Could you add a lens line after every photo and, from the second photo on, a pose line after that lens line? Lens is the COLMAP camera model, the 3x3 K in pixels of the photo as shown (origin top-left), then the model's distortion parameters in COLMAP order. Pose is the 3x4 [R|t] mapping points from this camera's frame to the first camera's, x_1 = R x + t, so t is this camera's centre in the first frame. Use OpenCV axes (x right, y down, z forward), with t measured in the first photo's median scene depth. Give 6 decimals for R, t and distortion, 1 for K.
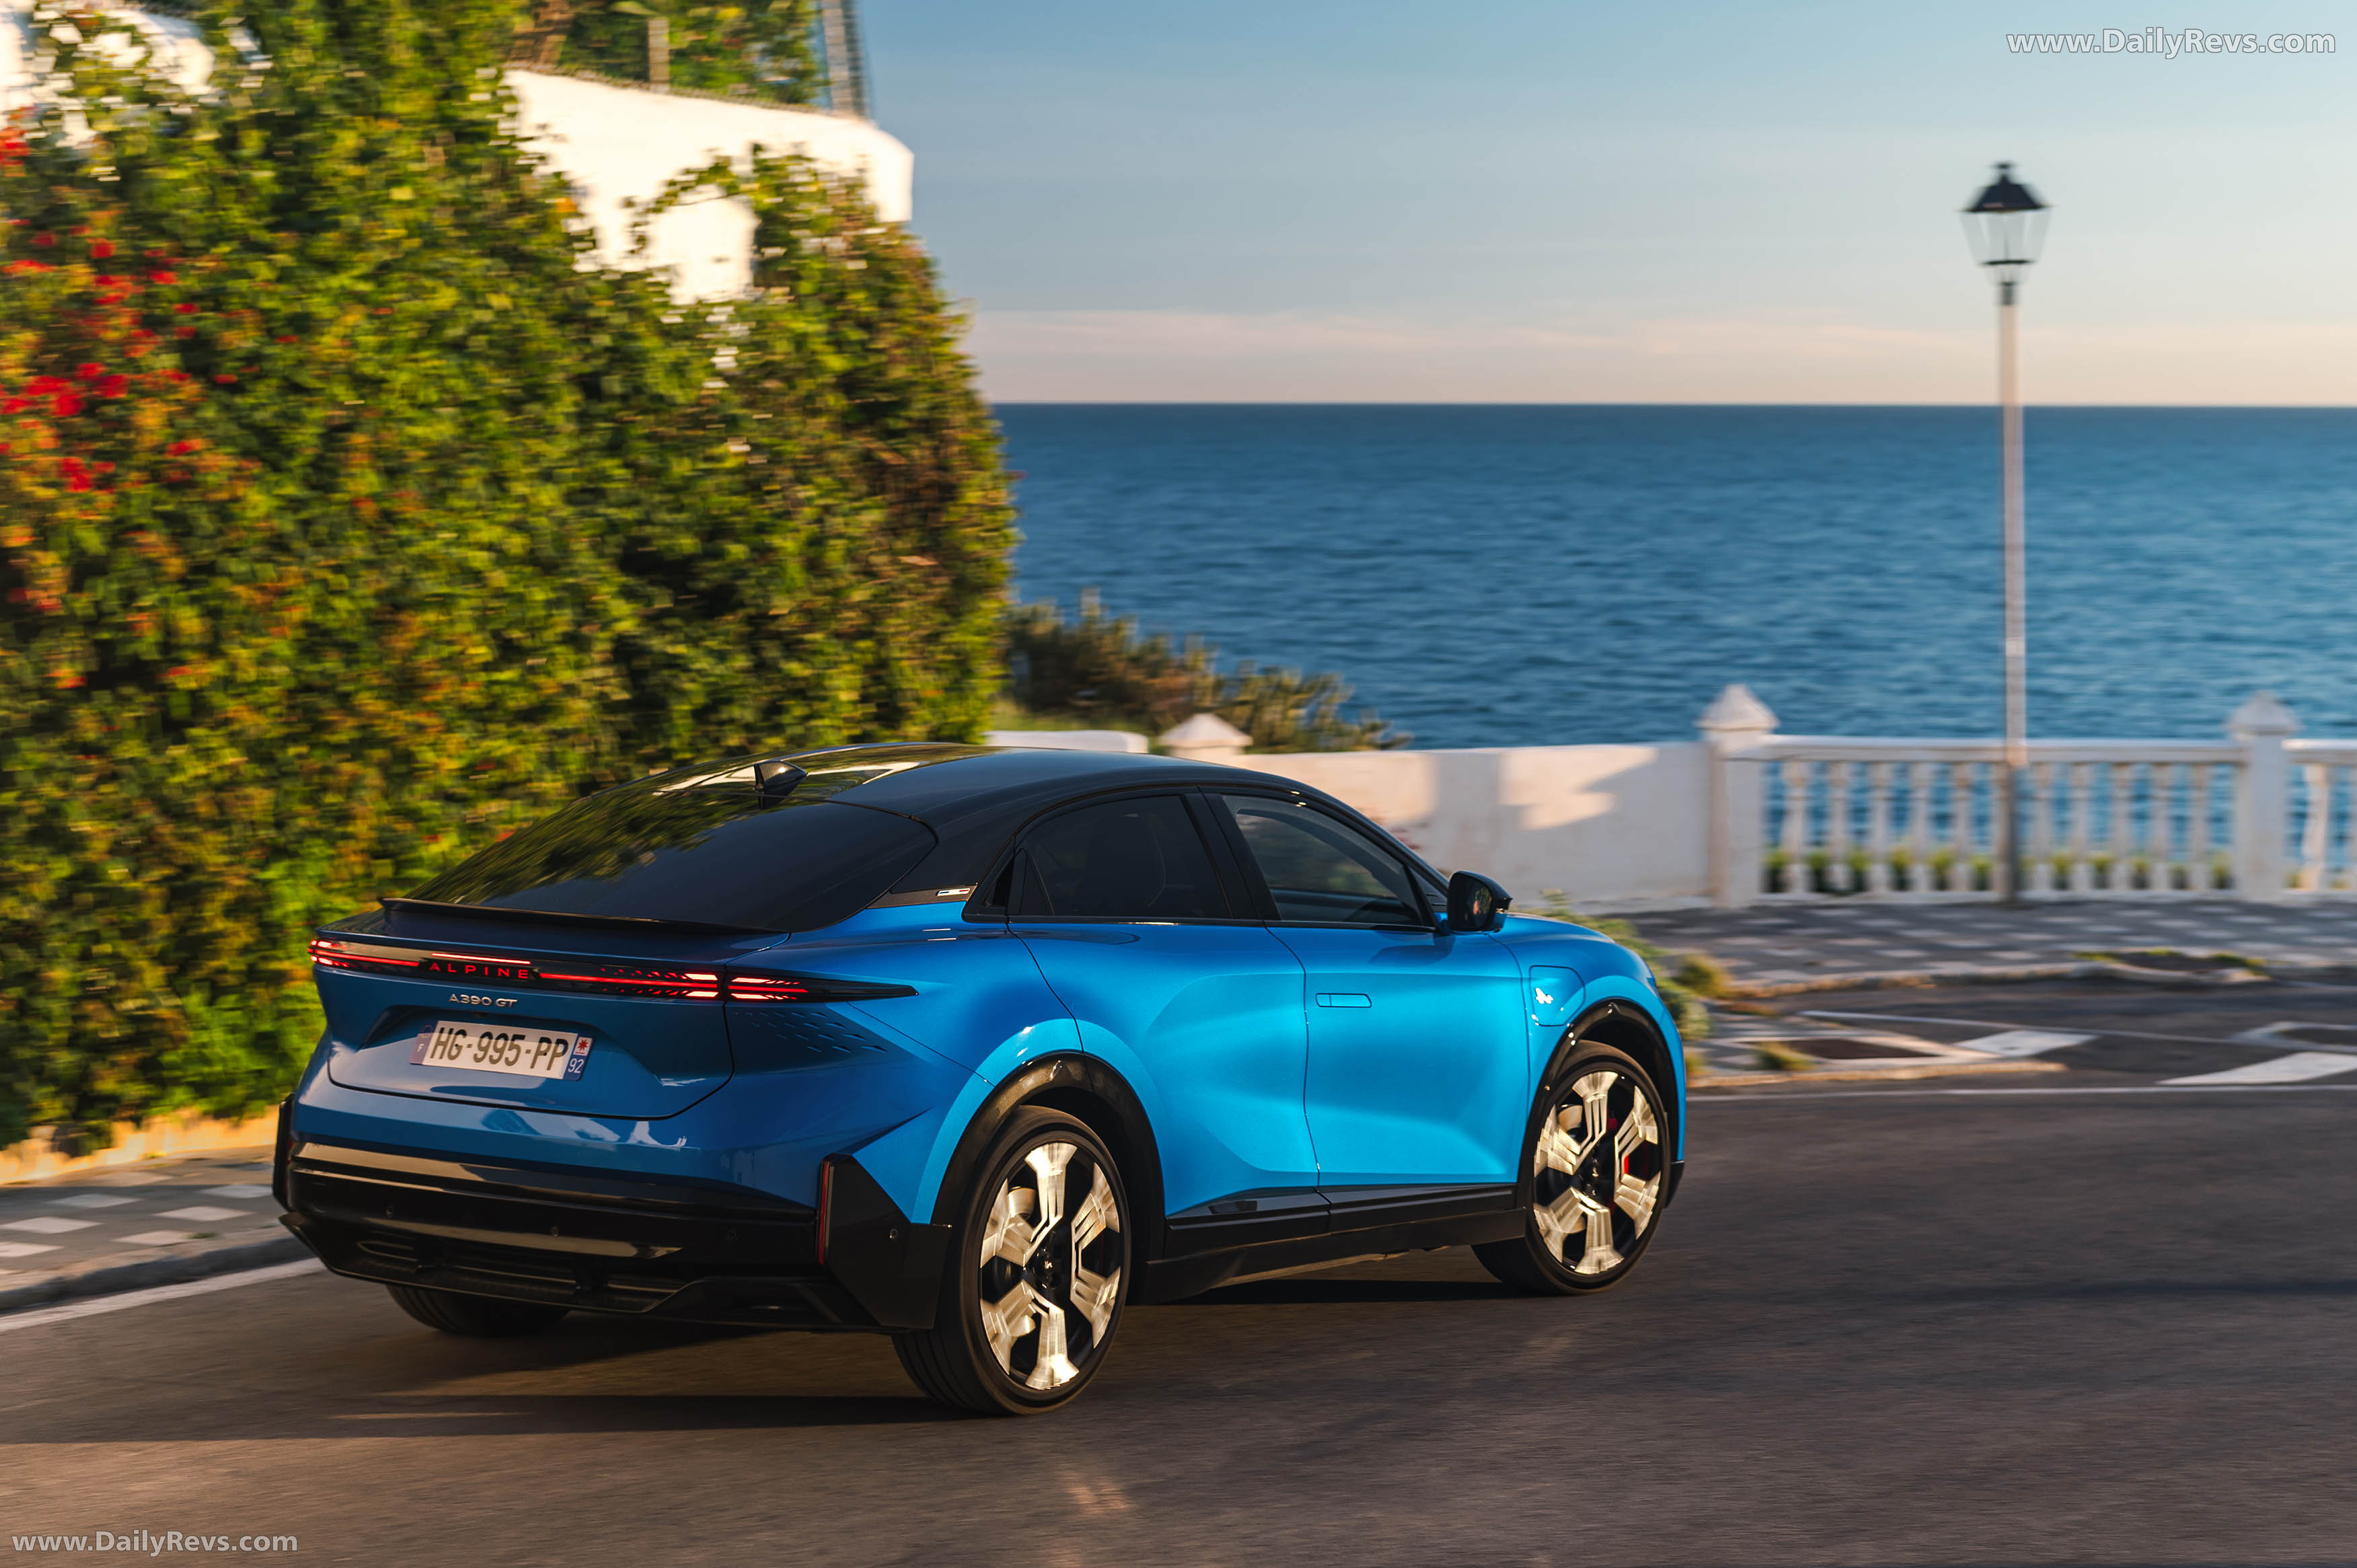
lens RADIAL K [[4235.4, 0, 1182.4], [0, 4235.4, 763.7], [0, 0, 1]] dist [-0.122730, 0.000000]
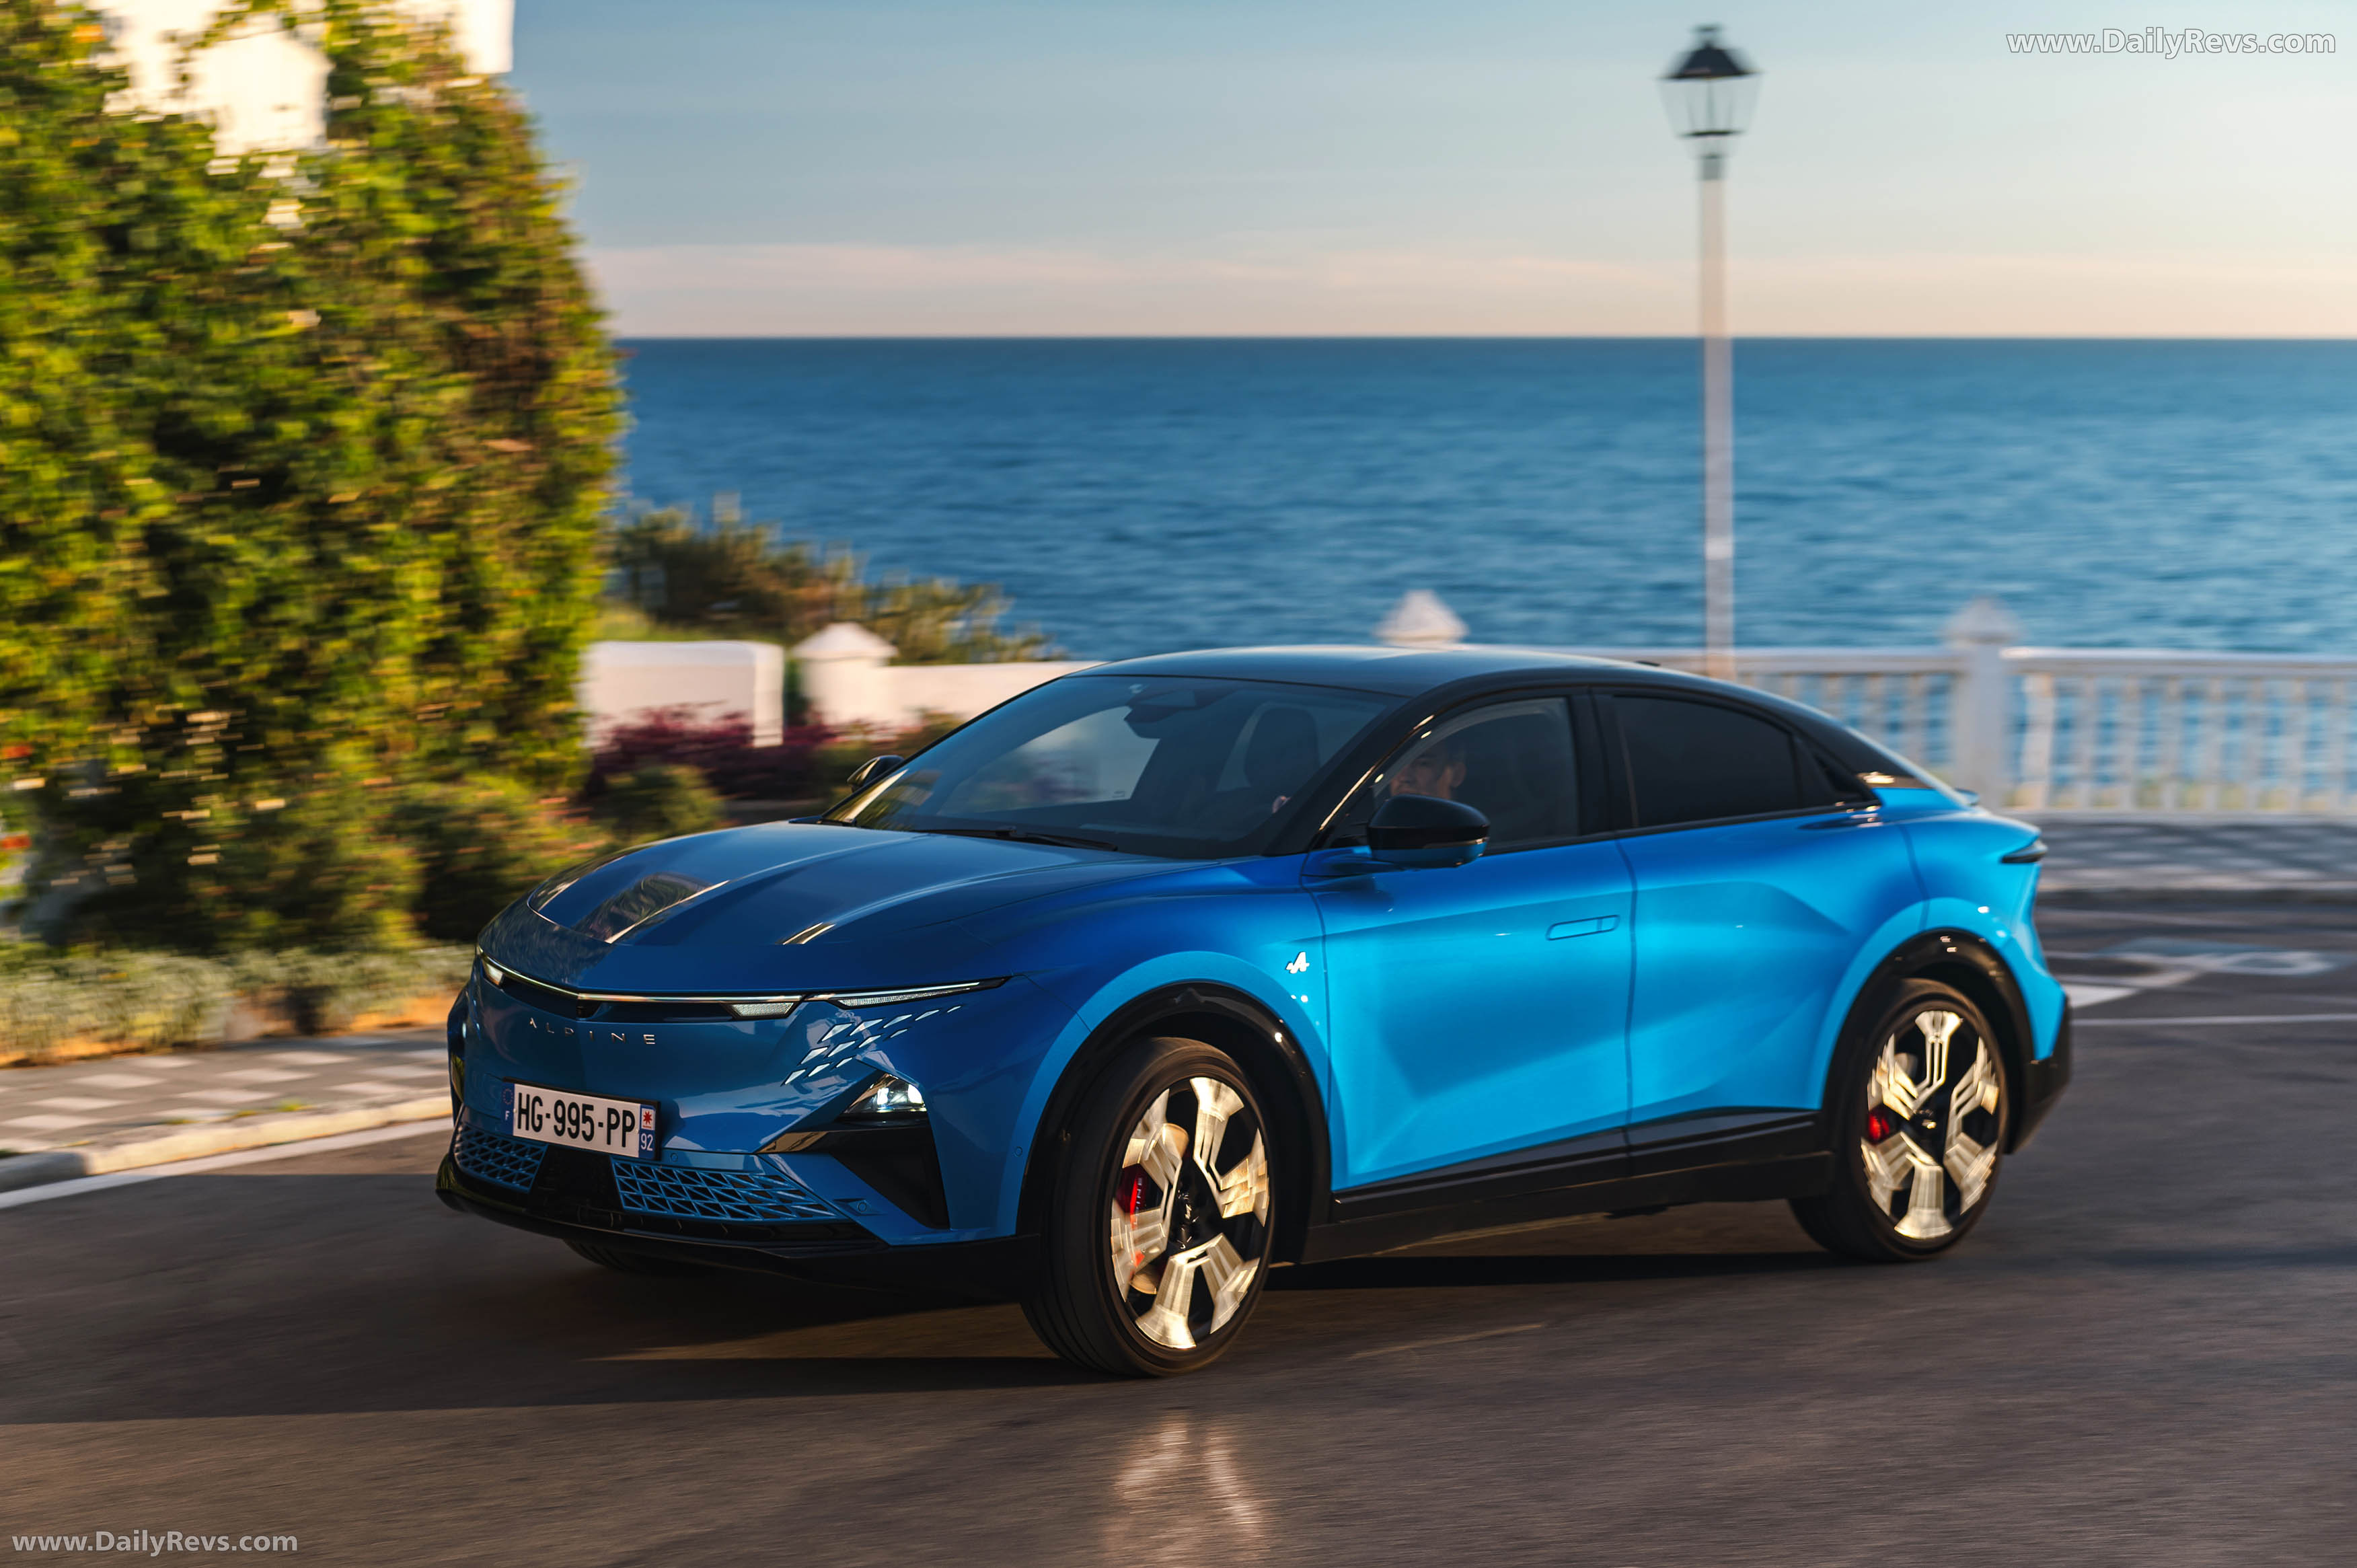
lens RADIAL K [[4232.0, 0, 1178.8], [0, 4232.0, 791.6], [0, 0, 1]] dist [-0.188893, 0.000000]
pose [[0.997349, -0.005415, 0.072571, 0.014474], [0.003801, 0.999743, 0.022352, 0.006063], [-0.072674, -0.022017, 0.997113, 0.106079]]
